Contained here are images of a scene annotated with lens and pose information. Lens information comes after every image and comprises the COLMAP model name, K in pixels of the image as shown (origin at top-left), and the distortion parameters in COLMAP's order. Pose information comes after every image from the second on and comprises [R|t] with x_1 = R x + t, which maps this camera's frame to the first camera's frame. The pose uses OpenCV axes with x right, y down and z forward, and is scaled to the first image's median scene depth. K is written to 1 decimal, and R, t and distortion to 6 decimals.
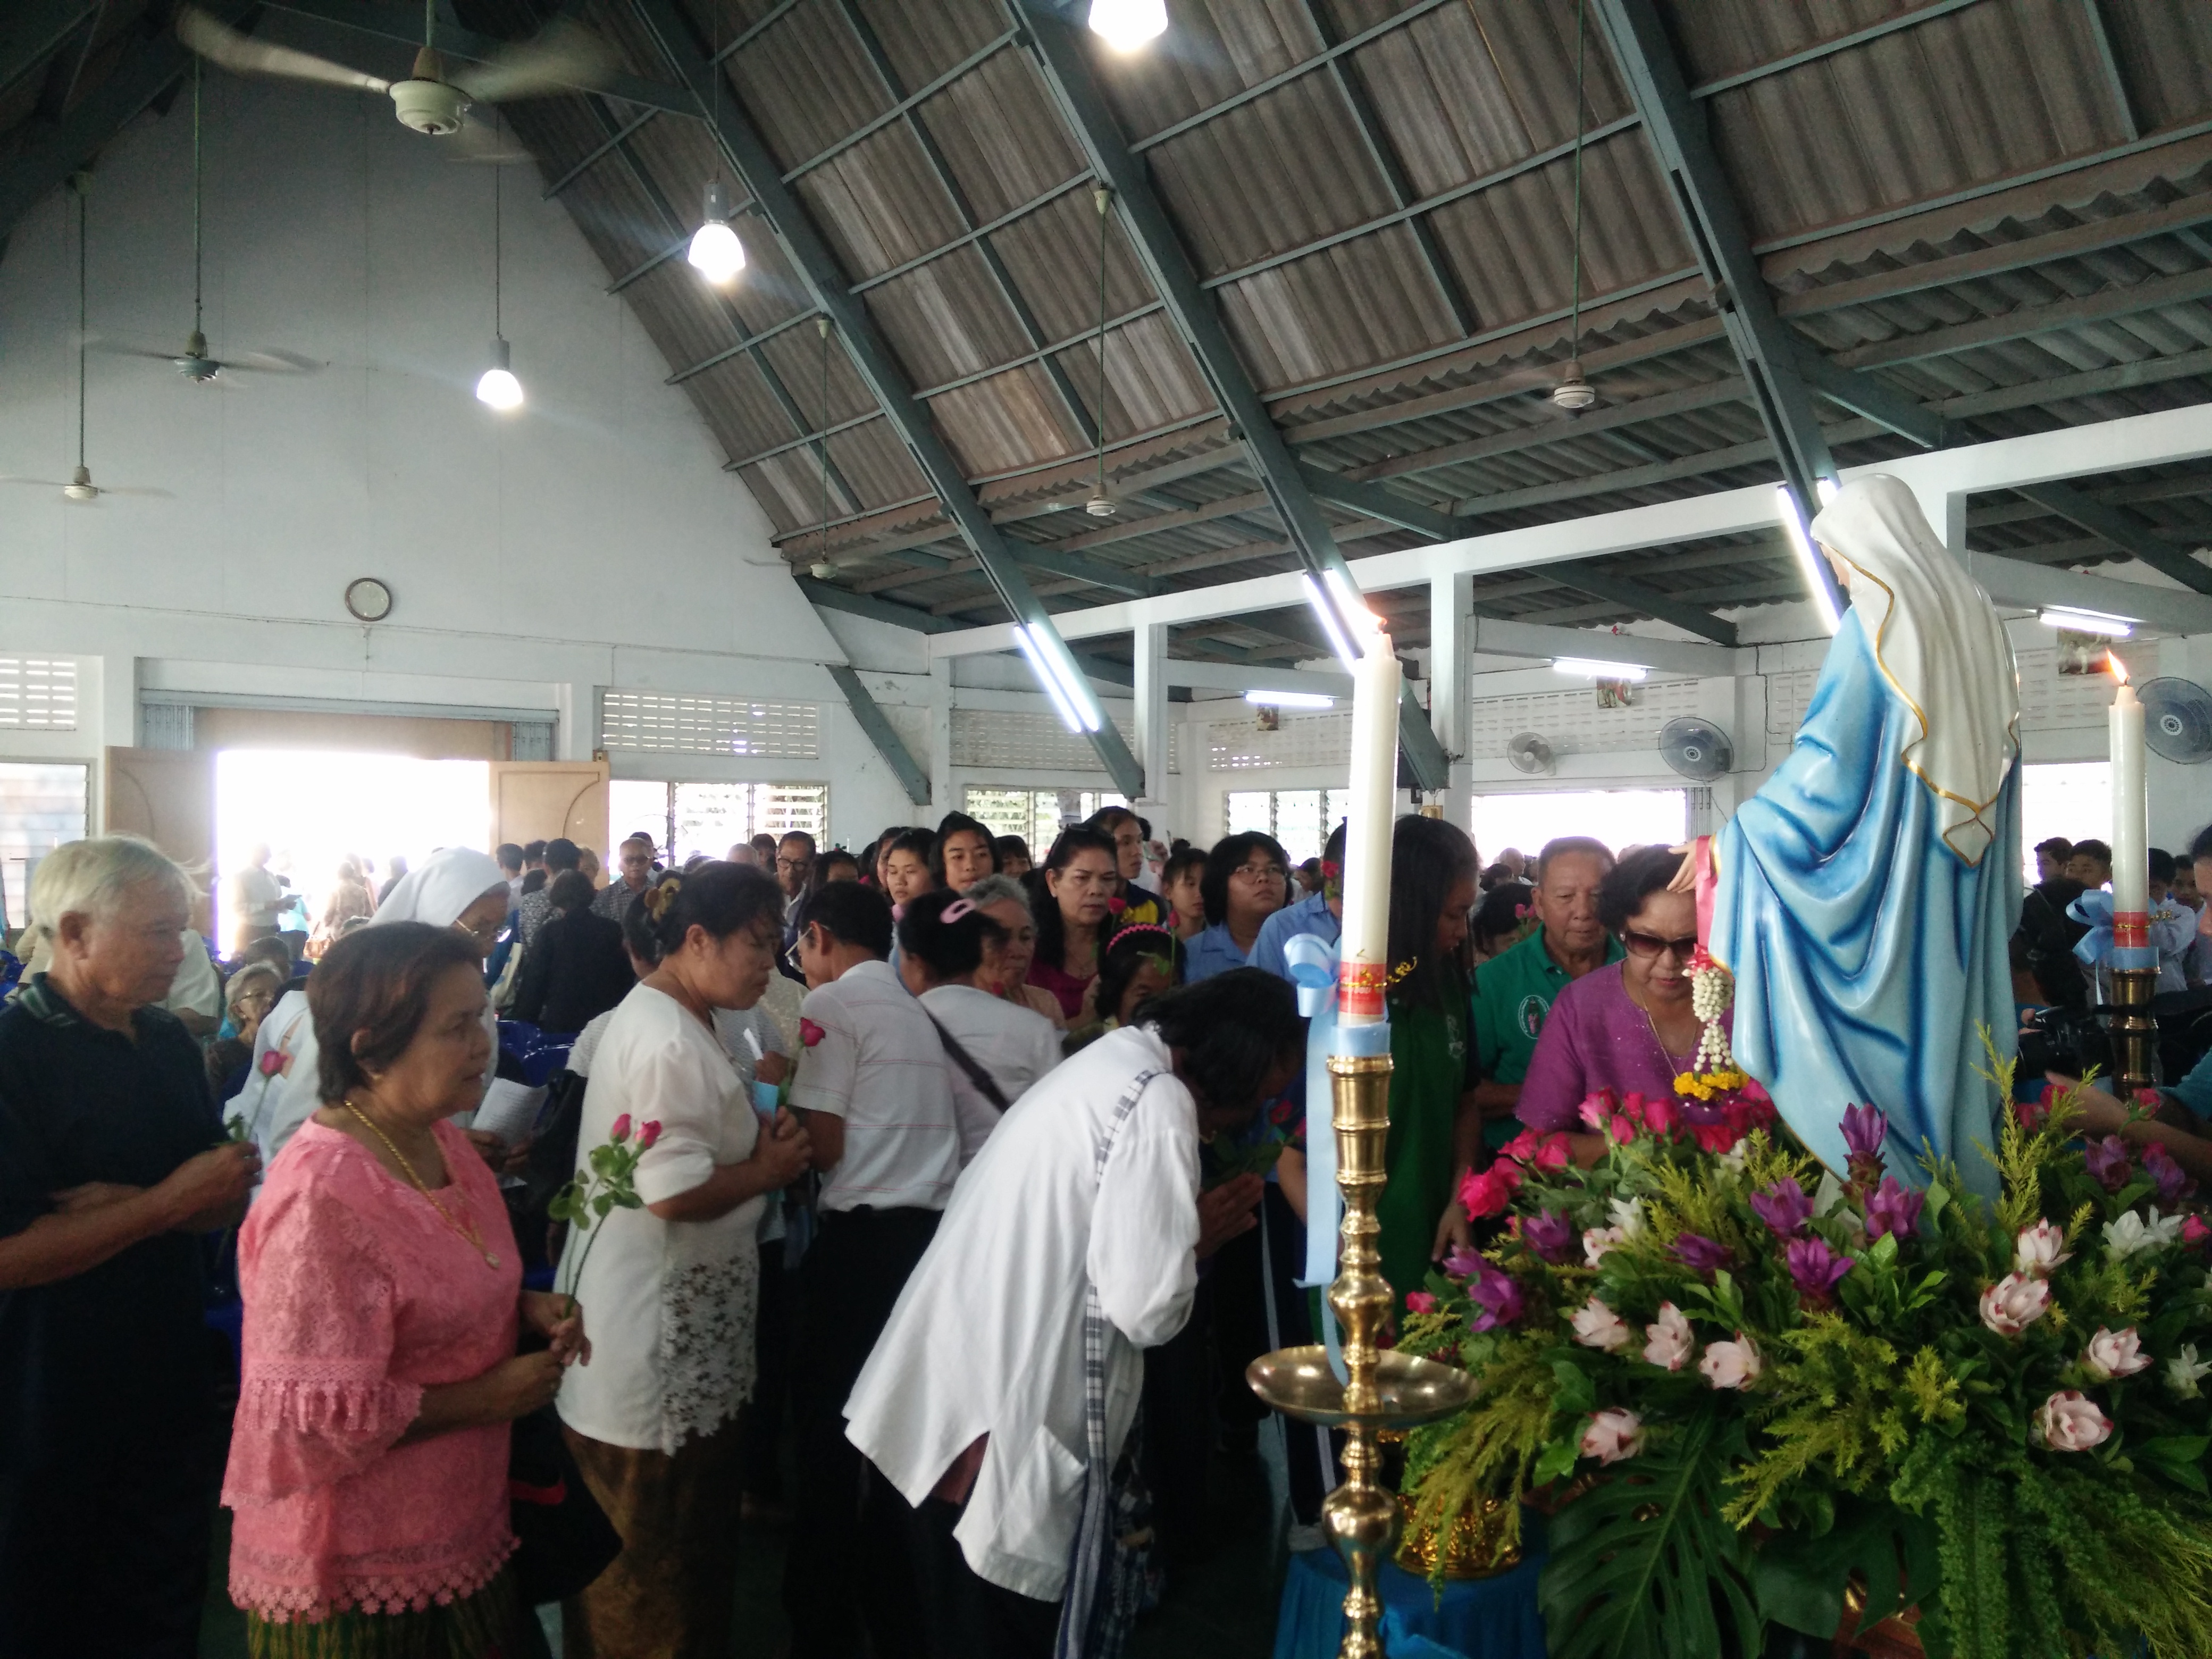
lens RADIAL K [[1741.0, 0, 1117.9], [0, 1741.0, 851.0], [0, 0, 1]] dist [0.069919, -0.089275]
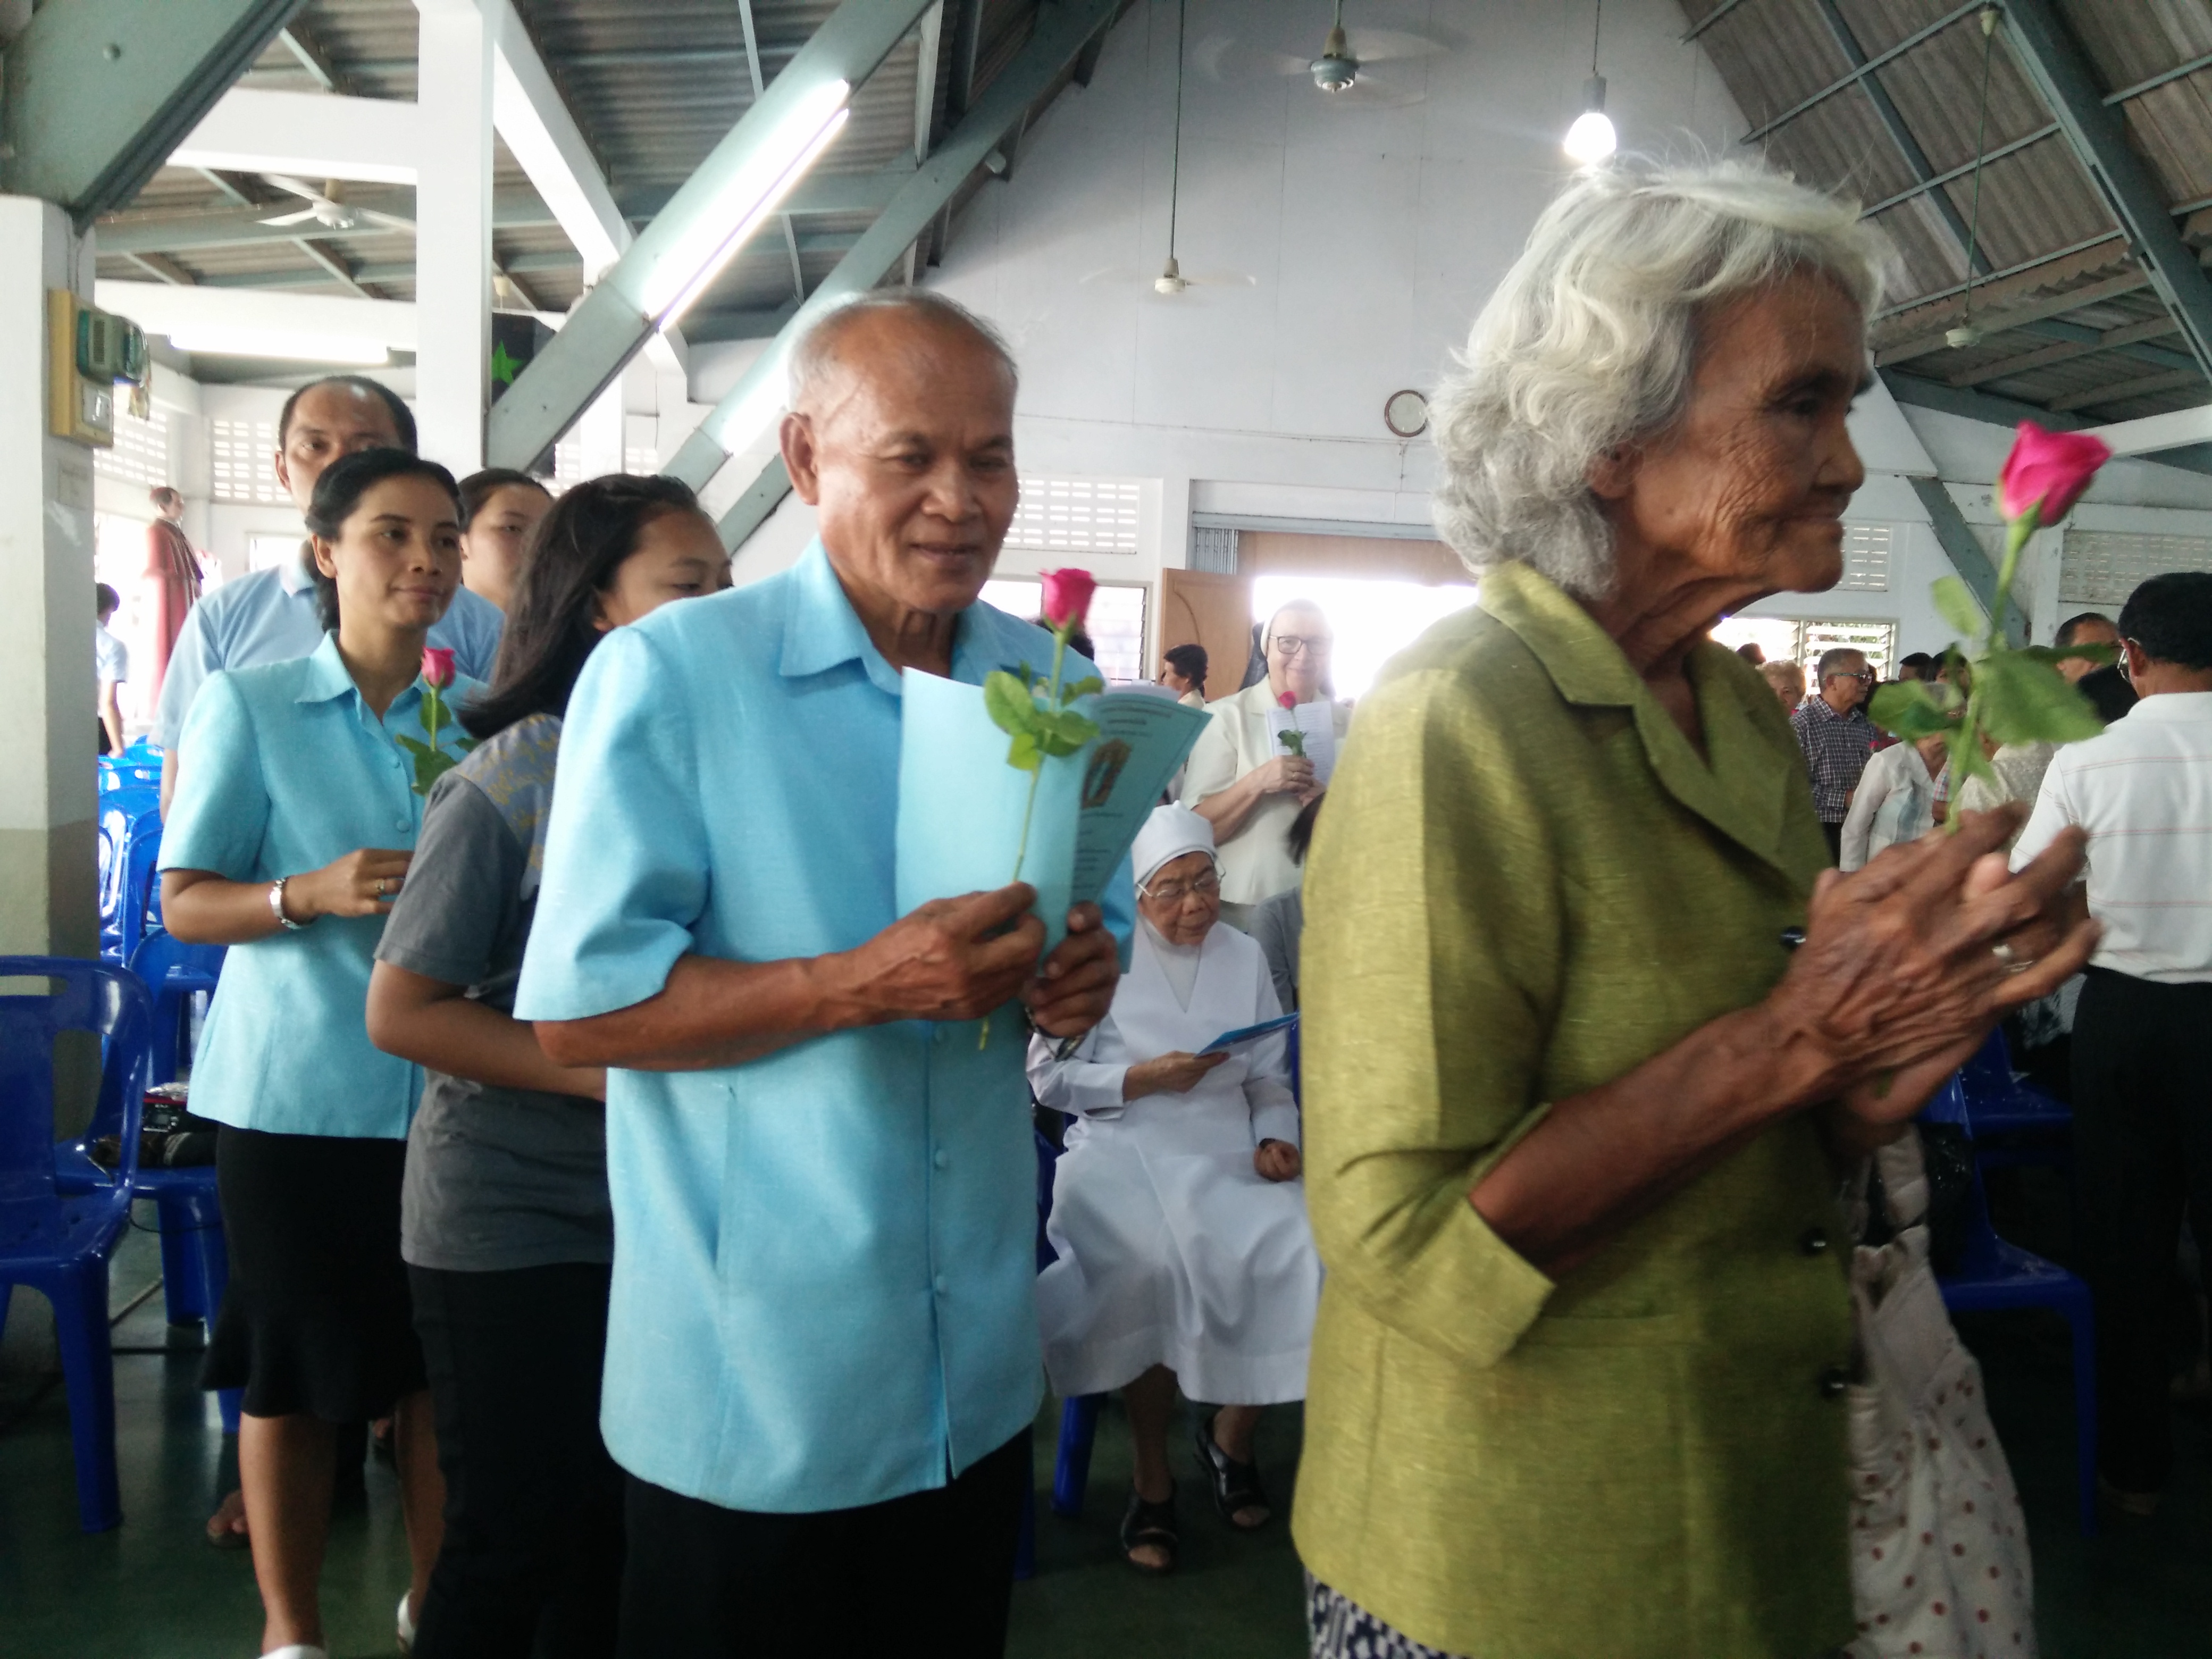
lens RADIAL K [[1733.0, 0, 1134.2], [0, 1733.0, 841.7], [0, 0, 1]] dist [0.068552, -0.088208]
pose [[0.877500, 0.070981, -0.474294, -0.100259], [-0.037914, 0.996159, 0.078935, 0.017019], [0.478075, -0.051284, 0.876821, 0.109018]]
